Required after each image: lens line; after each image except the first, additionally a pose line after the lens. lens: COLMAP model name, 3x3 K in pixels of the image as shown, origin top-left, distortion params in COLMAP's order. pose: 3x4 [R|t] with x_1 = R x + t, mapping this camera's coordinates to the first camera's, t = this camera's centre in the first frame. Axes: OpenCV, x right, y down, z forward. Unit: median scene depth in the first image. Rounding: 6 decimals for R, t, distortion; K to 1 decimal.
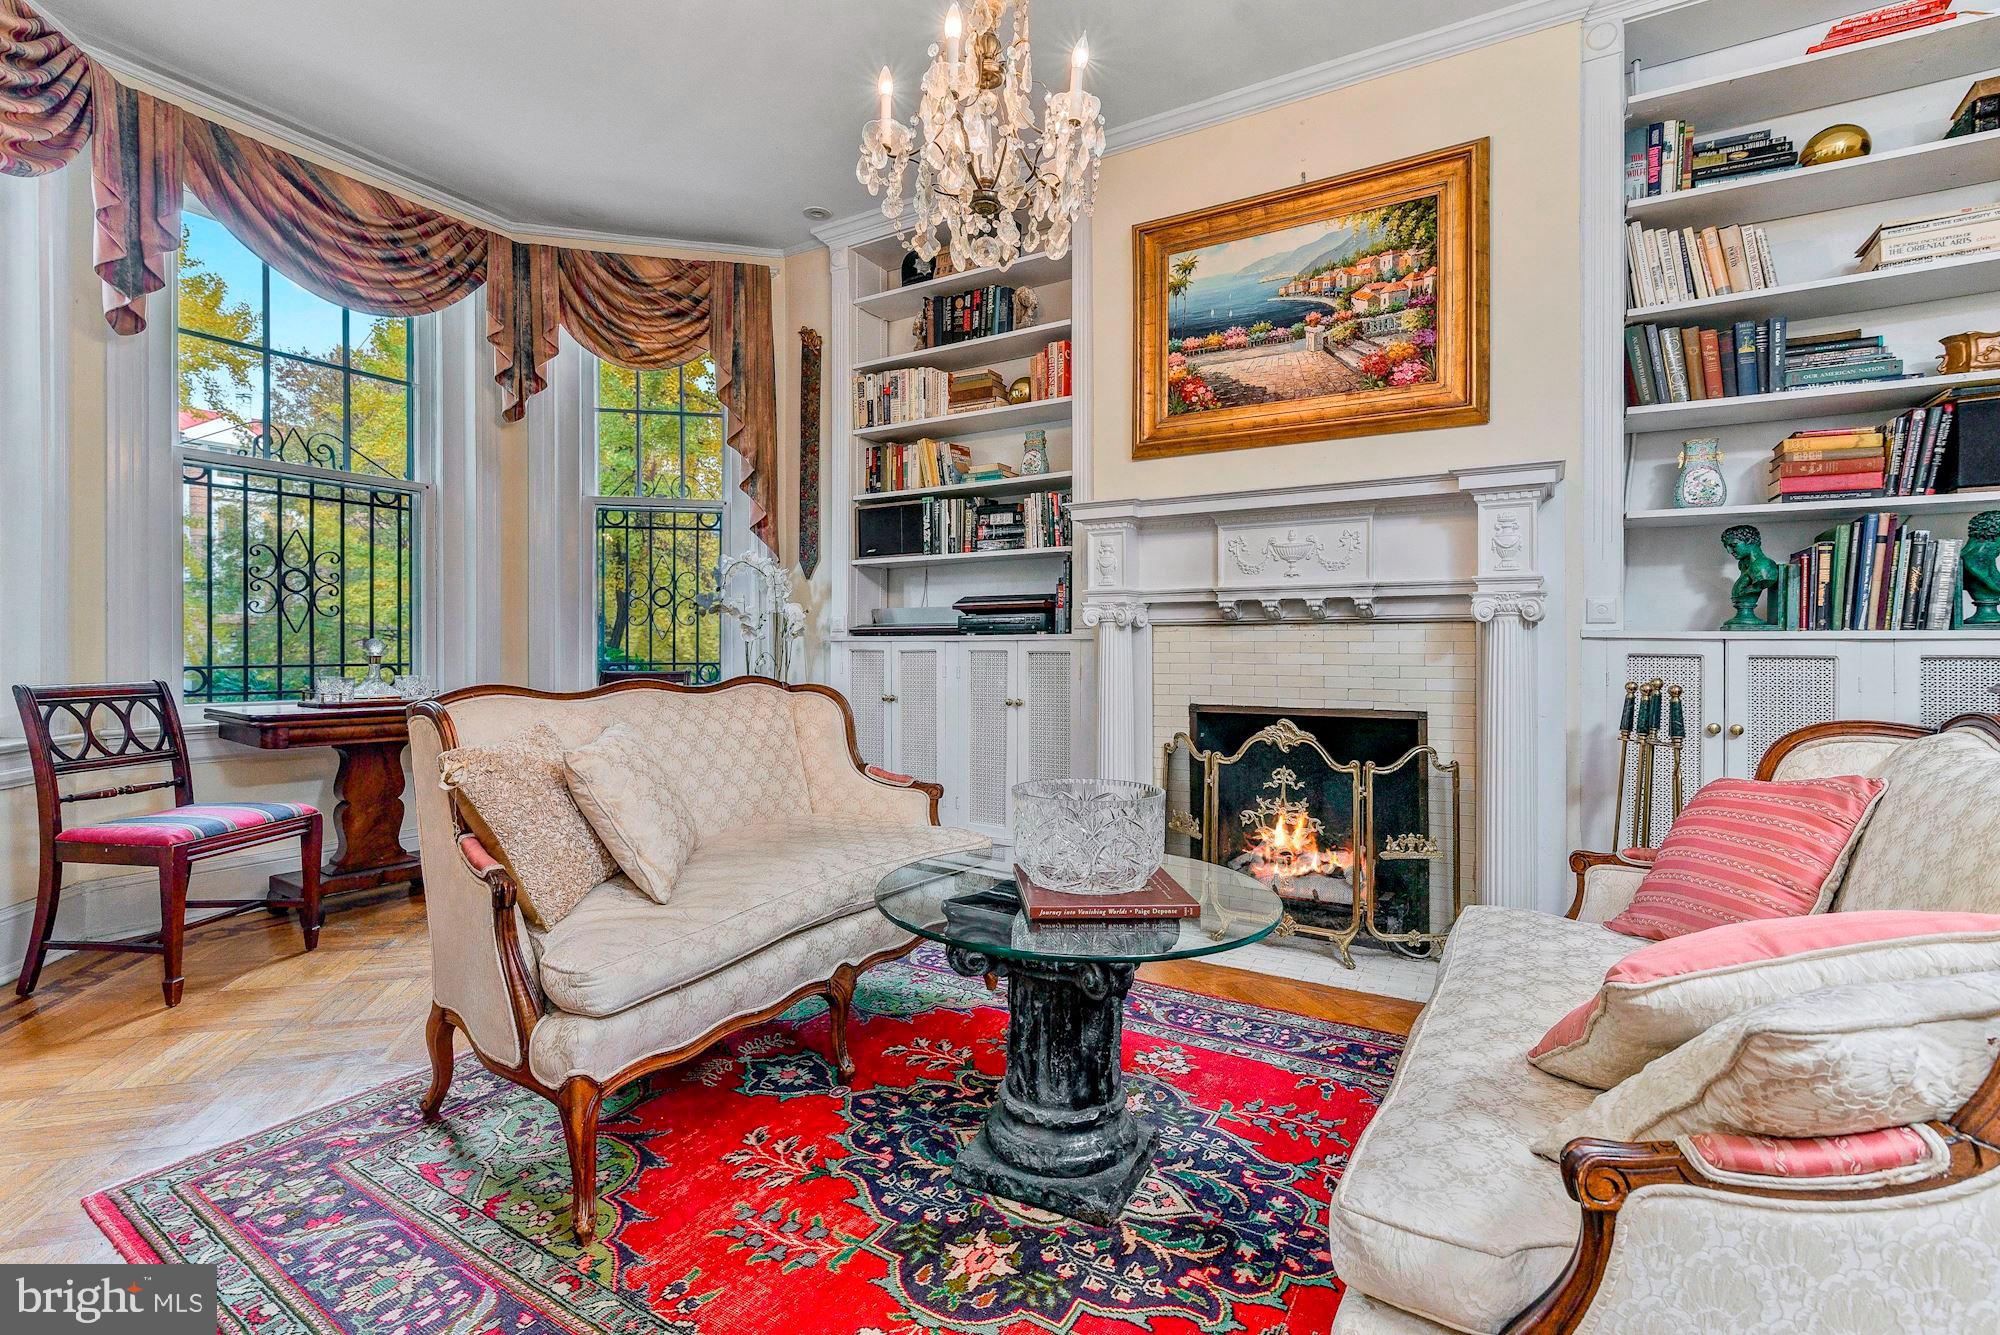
lens RADIAL K [[919.8, 0, 998.0], [0, 919.8, 640.5], [0, 0, 1]] dist [0.003126, 0.000766]
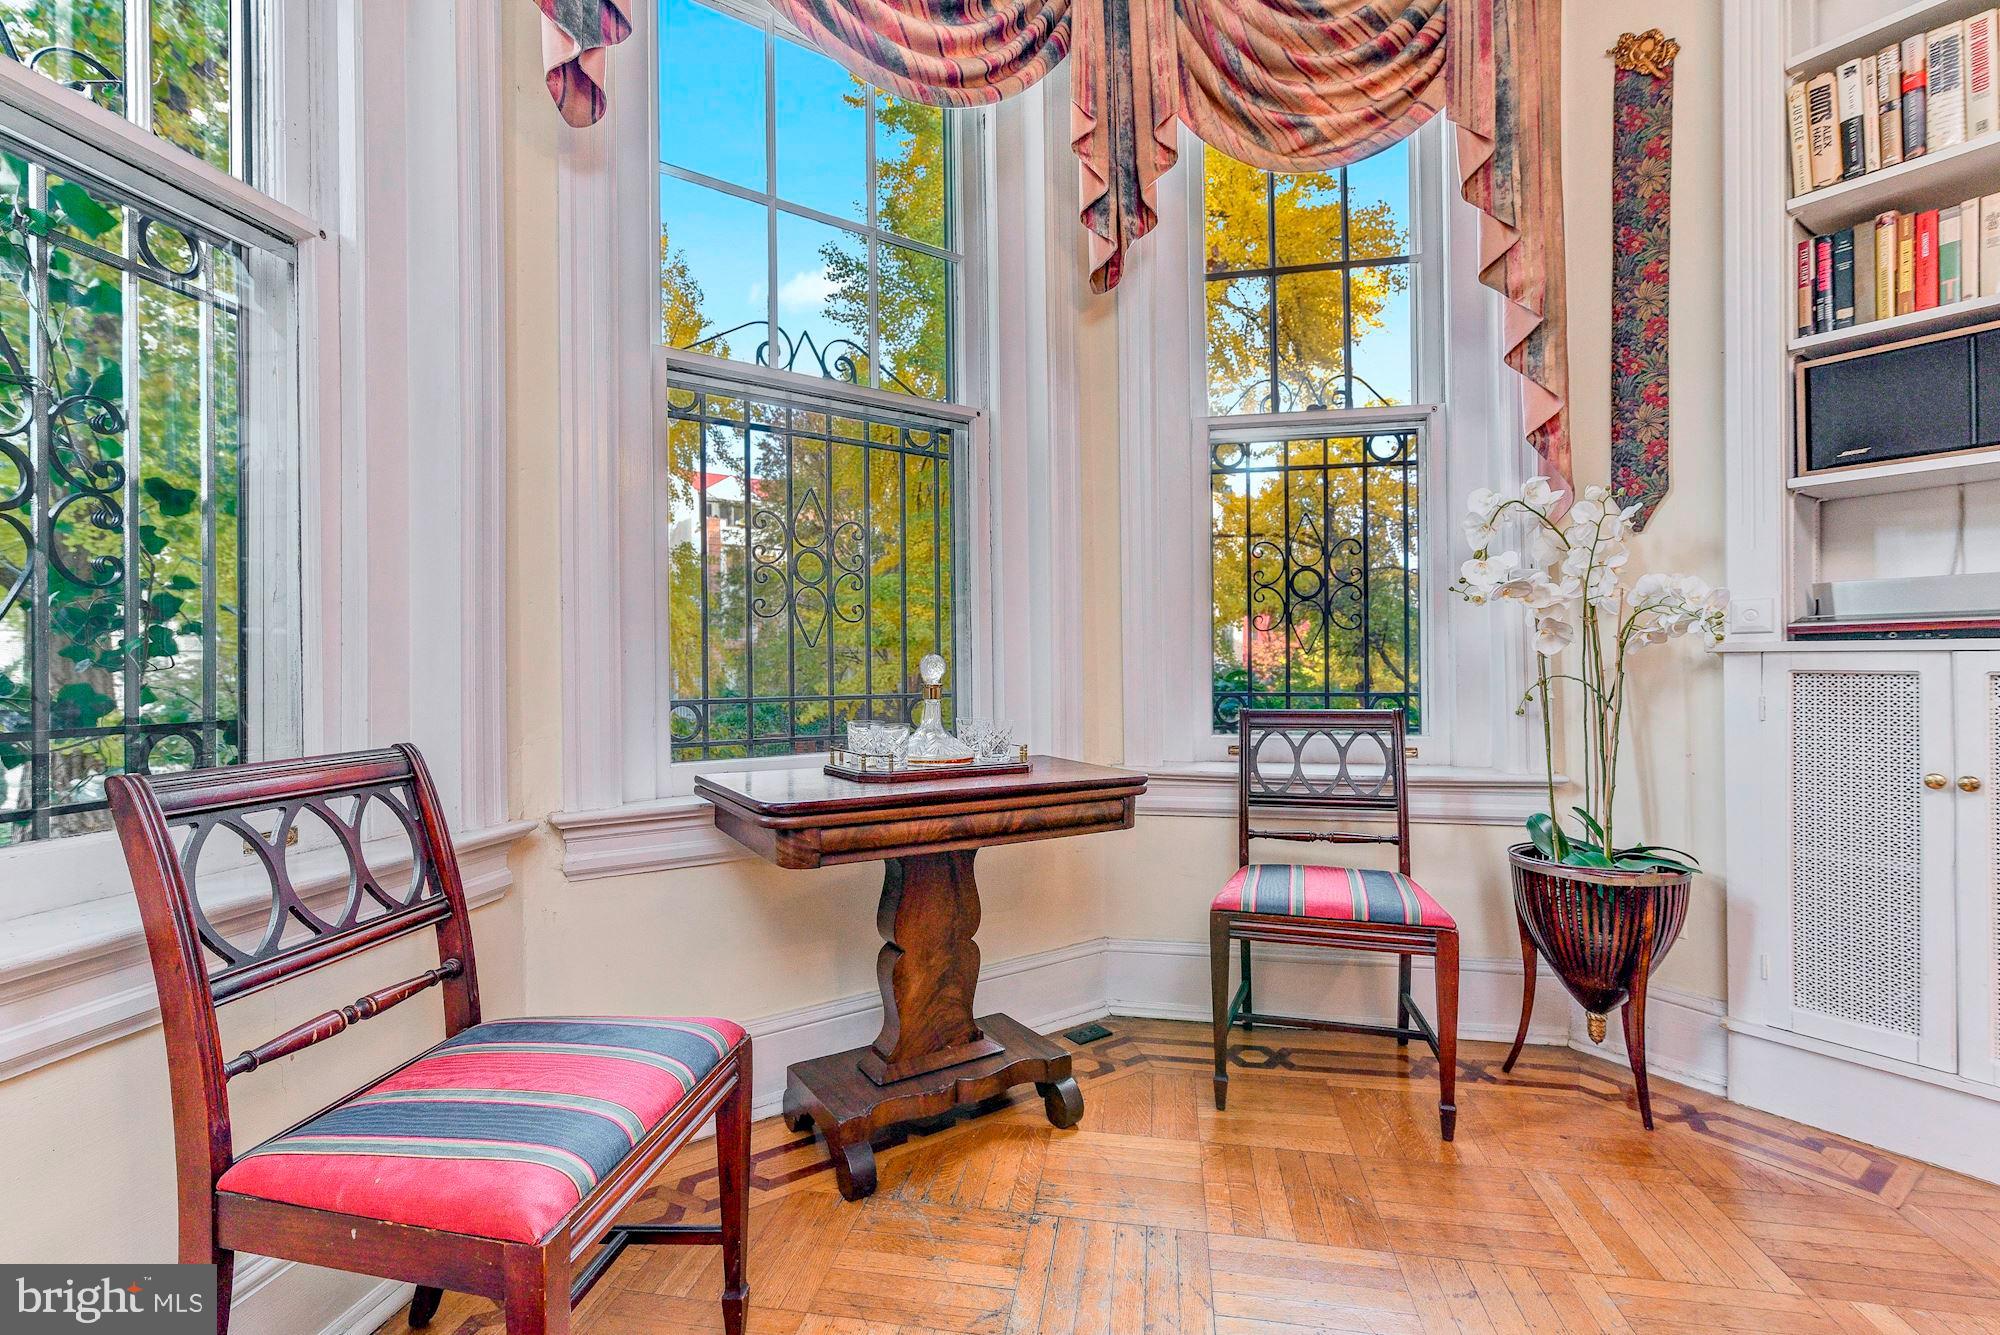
lens RADIAL K [[919.0, 0, 1000.0], [0, 919.0, 667.5], [0, 0, 1]] dist [0.002547, 0.000730]
pose [[0.915313, -0.002661, -0.402735, -0.483983], [0.006291, 0.999951, 0.007691, 0.003197], [0.402695, -0.009573, 0.915284, 0.588503]]
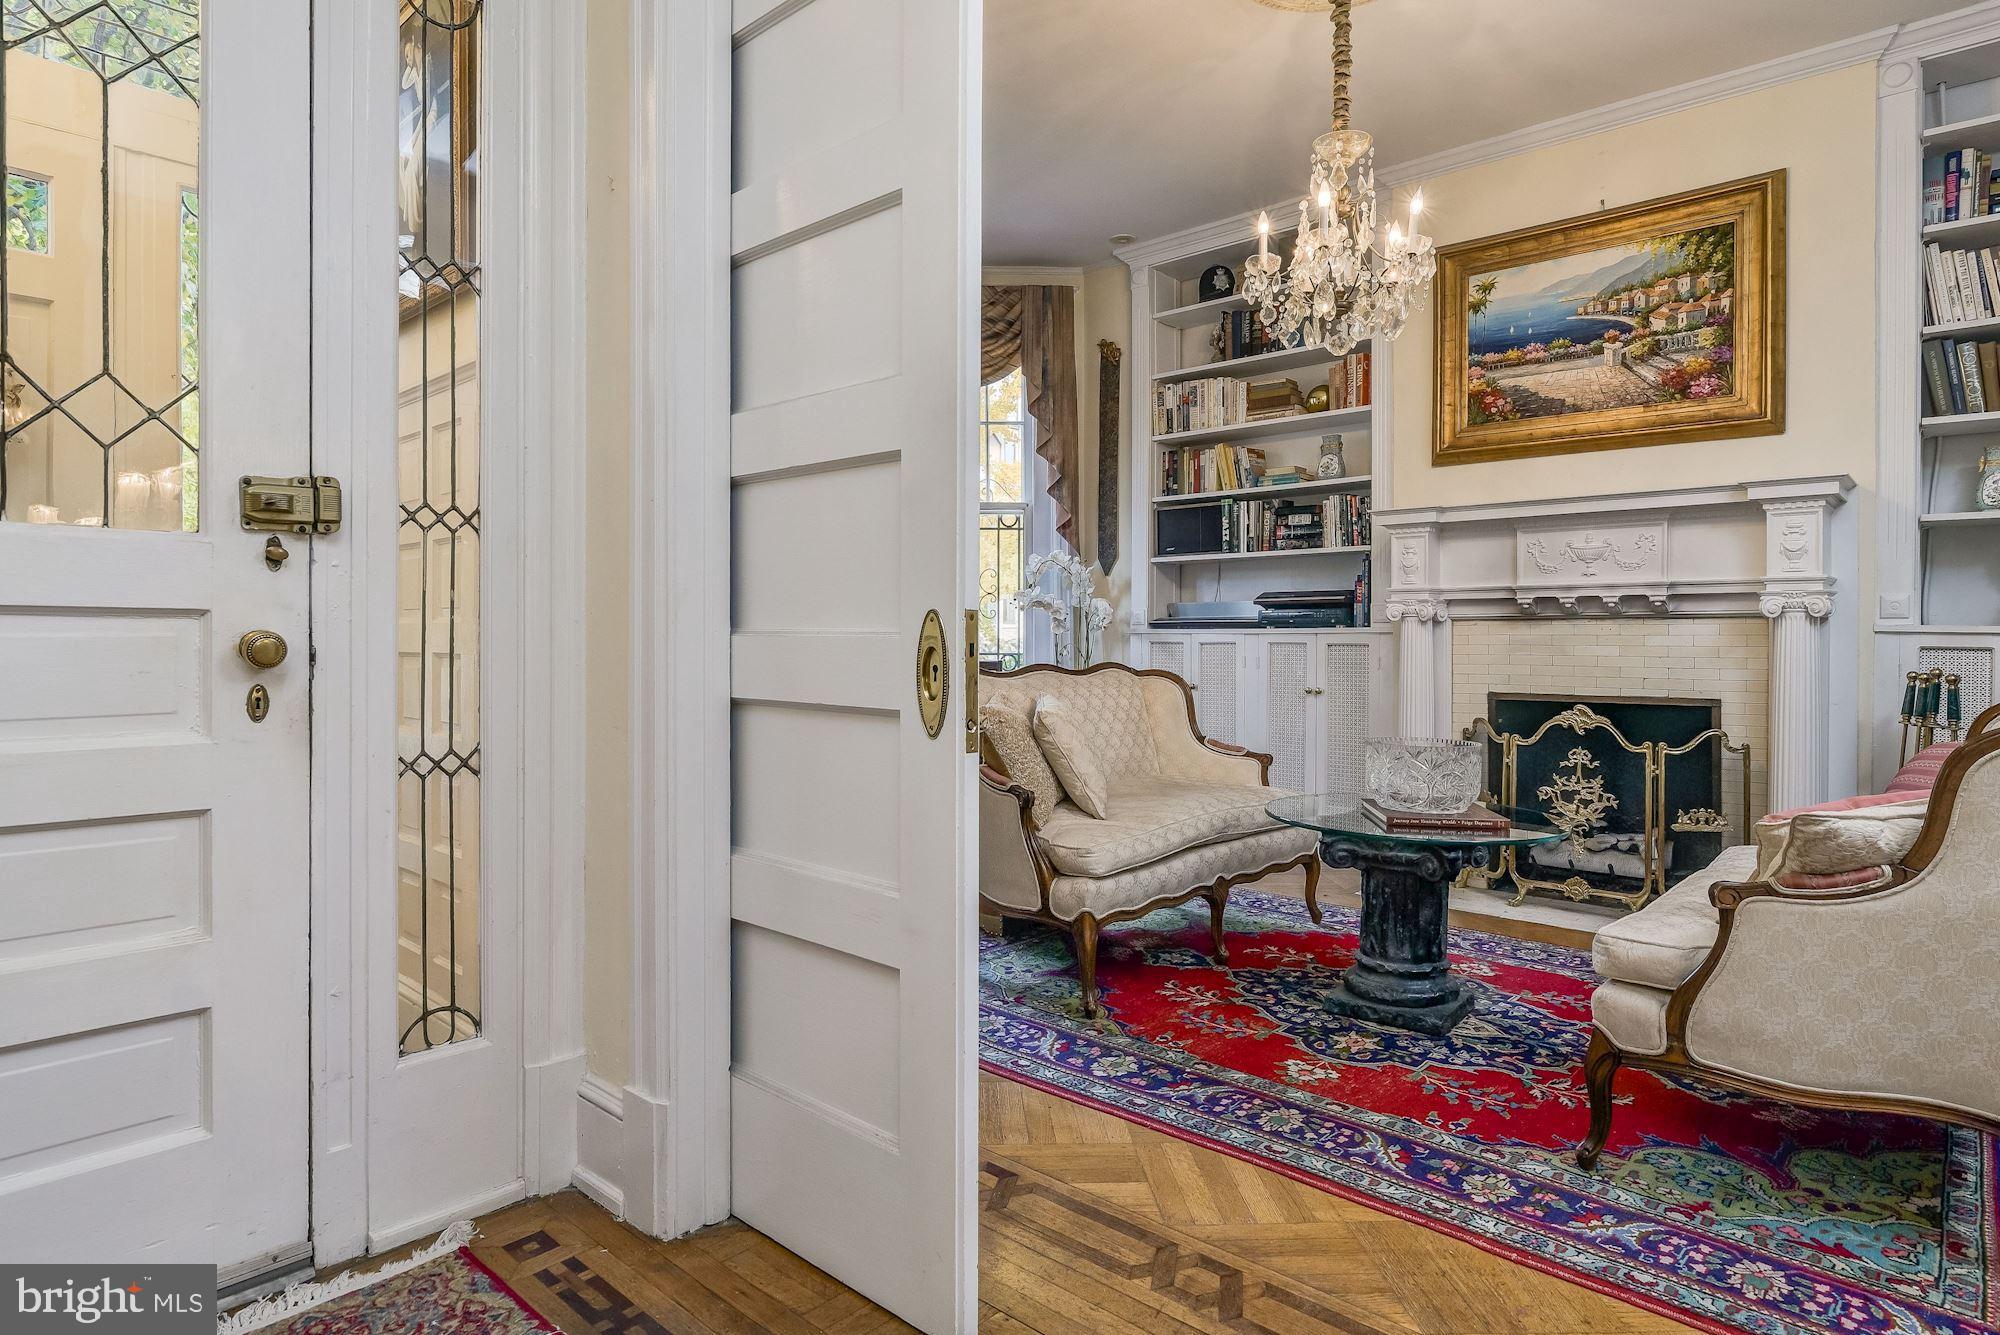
lens RADIAL K [[1093.1, 0, 1021.4], [0, 1093.1, 641.2], [0, 0, 1]] dist [-0.003514, -0.000940]
pose [[0.983605, 0.002743, -0.180314, -0.111866], [-0.001212, 0.999962, 0.008595, -0.001667], [0.180331, -0.008236, 0.983572, -0.405780]]
